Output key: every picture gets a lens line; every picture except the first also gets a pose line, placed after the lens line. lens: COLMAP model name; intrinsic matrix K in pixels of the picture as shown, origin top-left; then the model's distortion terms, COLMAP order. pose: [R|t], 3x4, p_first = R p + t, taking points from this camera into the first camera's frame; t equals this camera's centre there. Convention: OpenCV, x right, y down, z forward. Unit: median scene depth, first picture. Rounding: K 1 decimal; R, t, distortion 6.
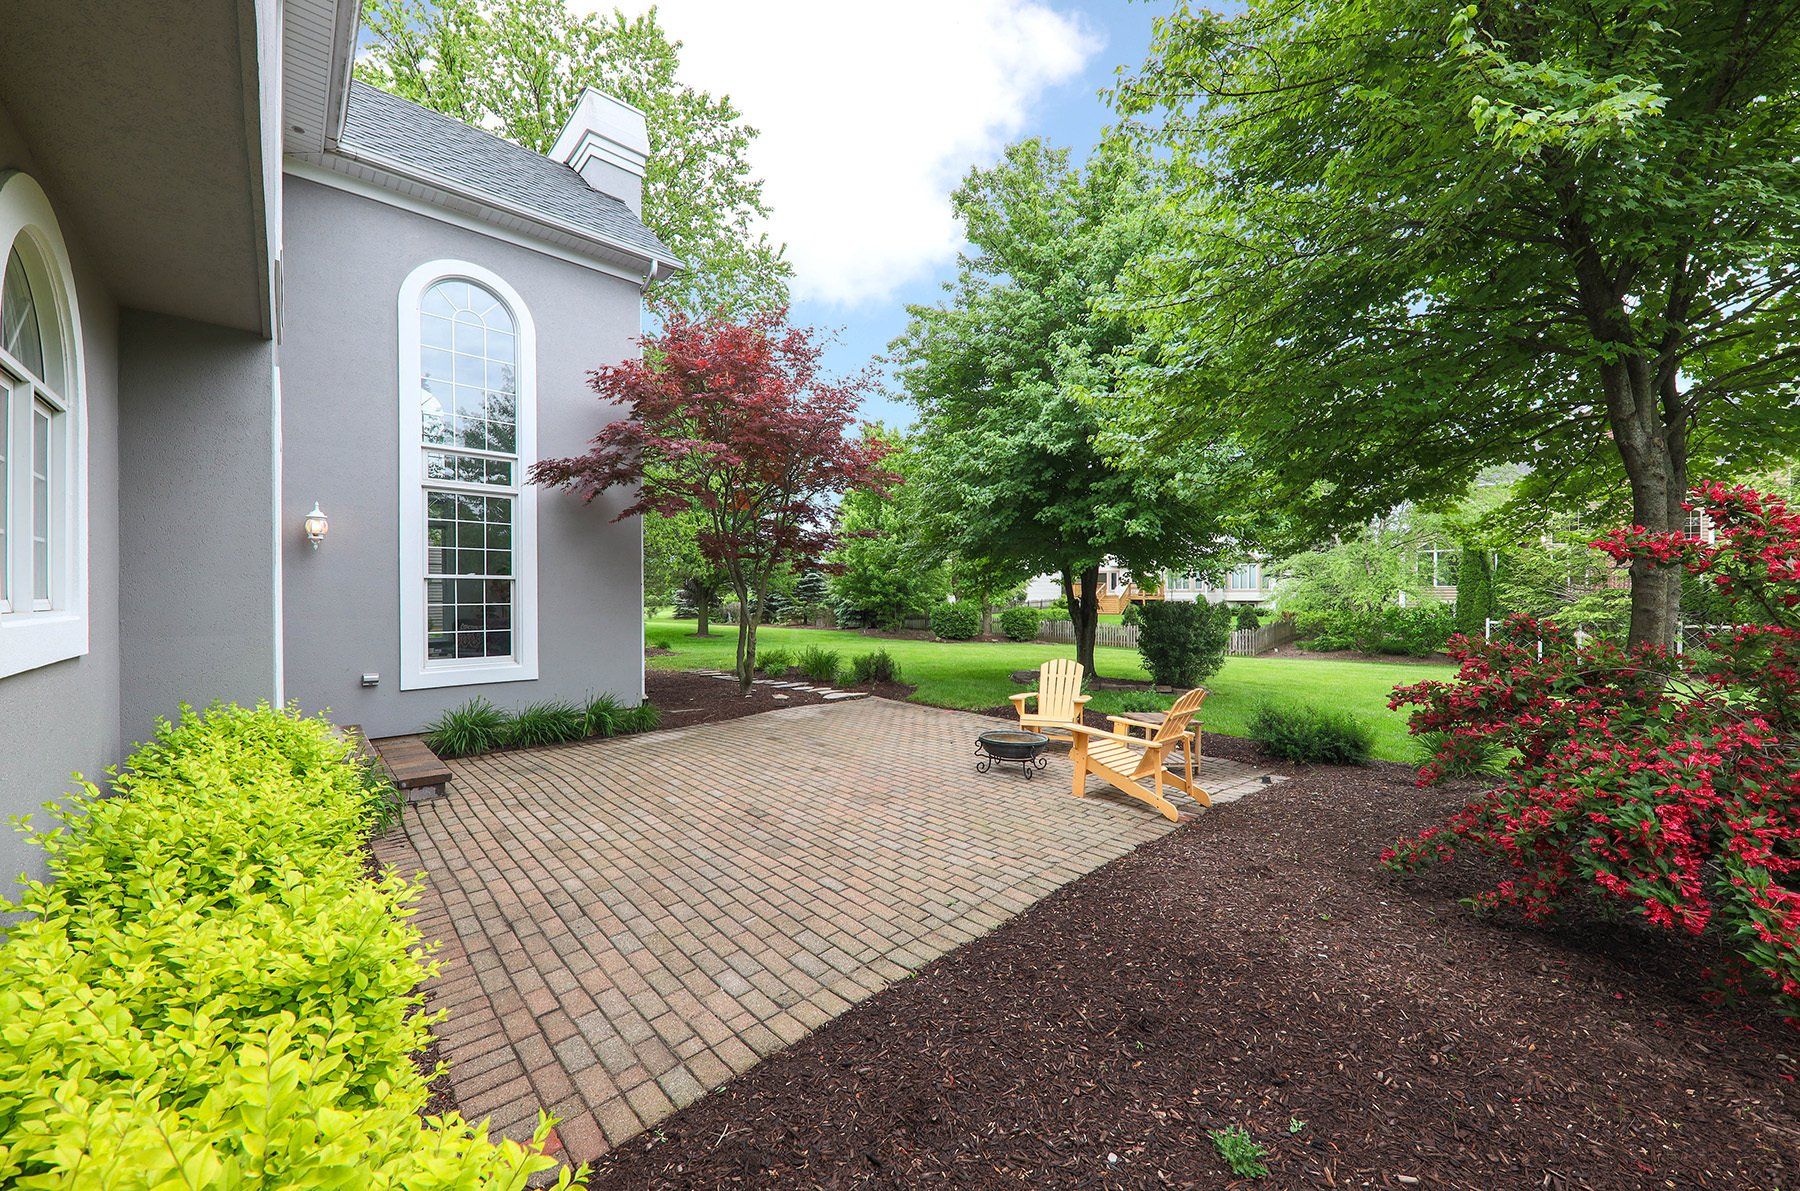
lens RADIAL K [[644.1, 0, 871.7], [0, 644.1, 599.0], [0, 0, 1]] dist [-0.001892, -0.000200]
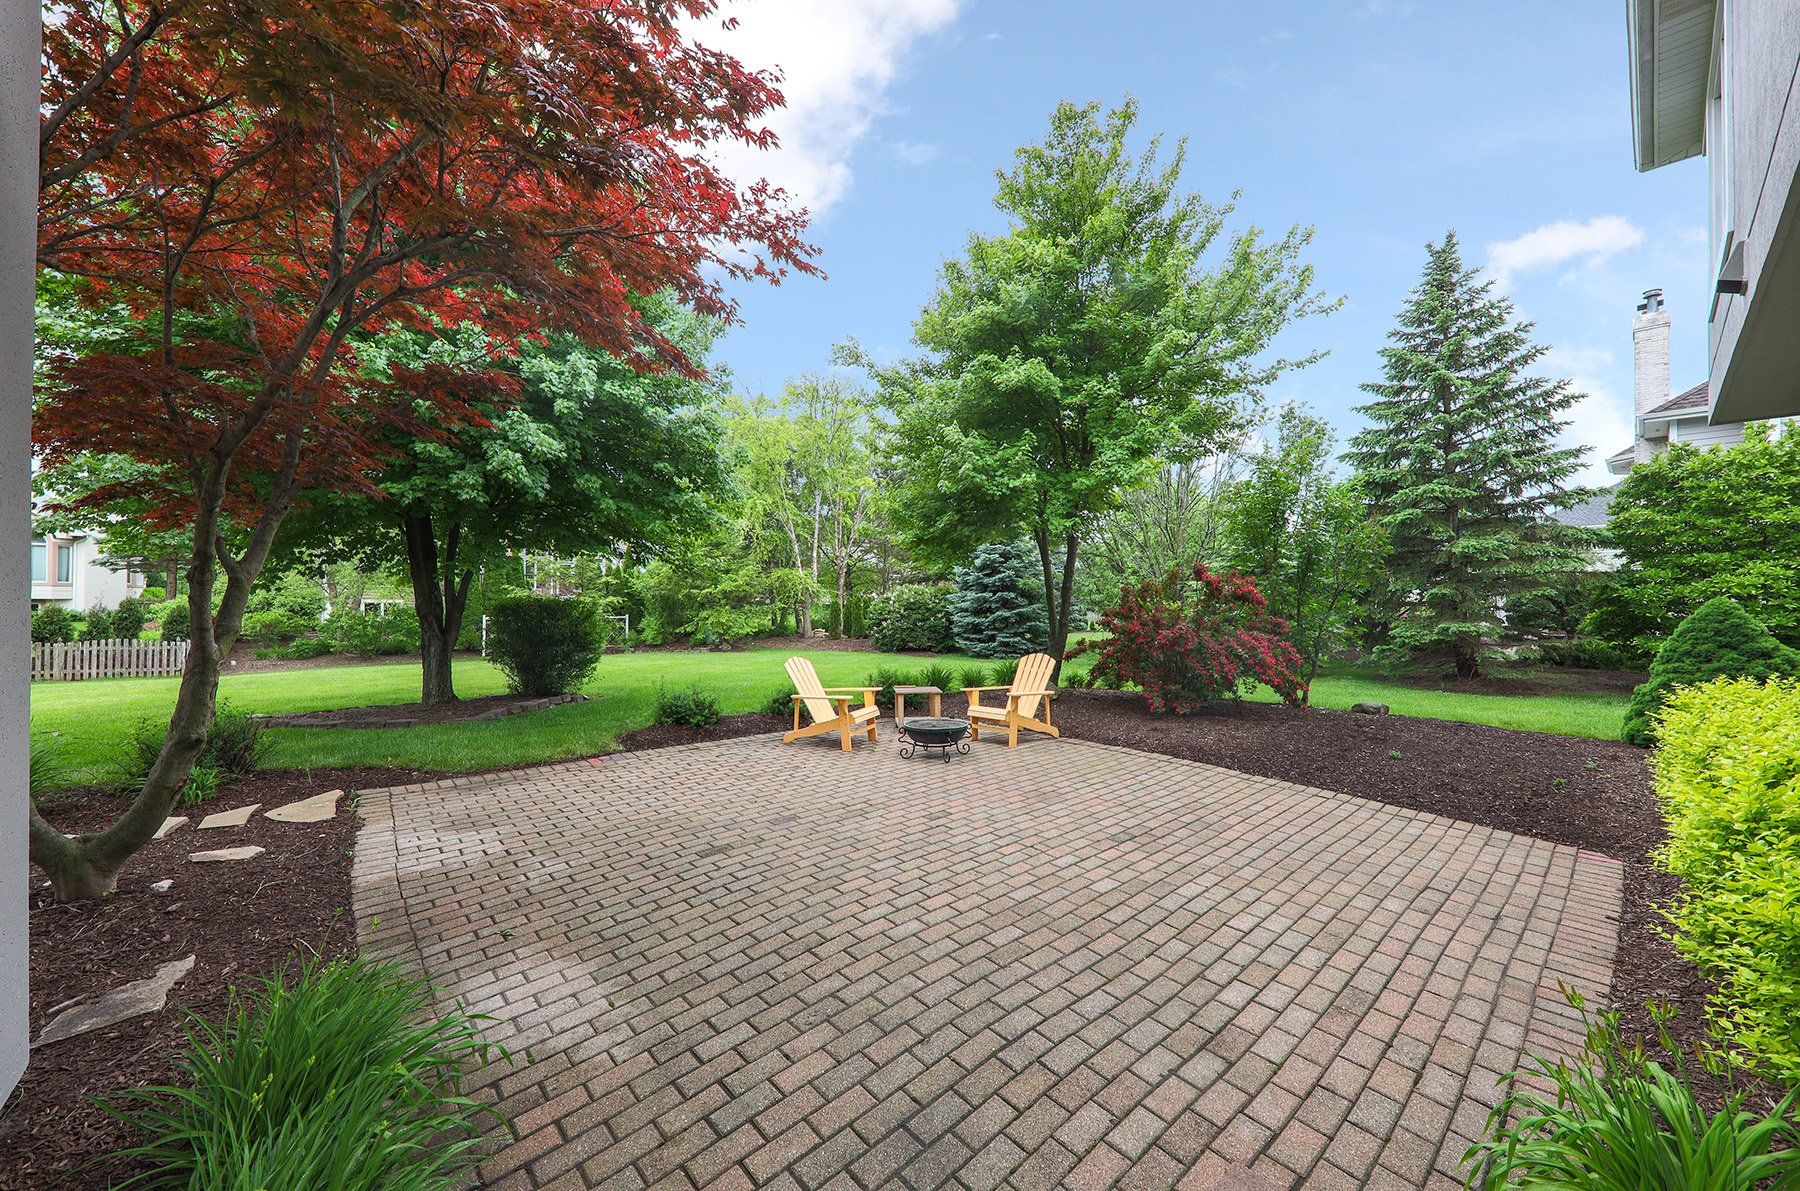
lens RADIAL K [[644.1, 0, 871.7], [0, 644.1, 599.0], [0, 0, 1]] dist [-0.001892, -0.000200]
pose [[0.039213, -0.000316, 0.999231, -1.113666], [-0.006534, 0.999978, 0.000573, -0.001063], [-0.999210, -0.006552, 0.039210, 1.340168]]
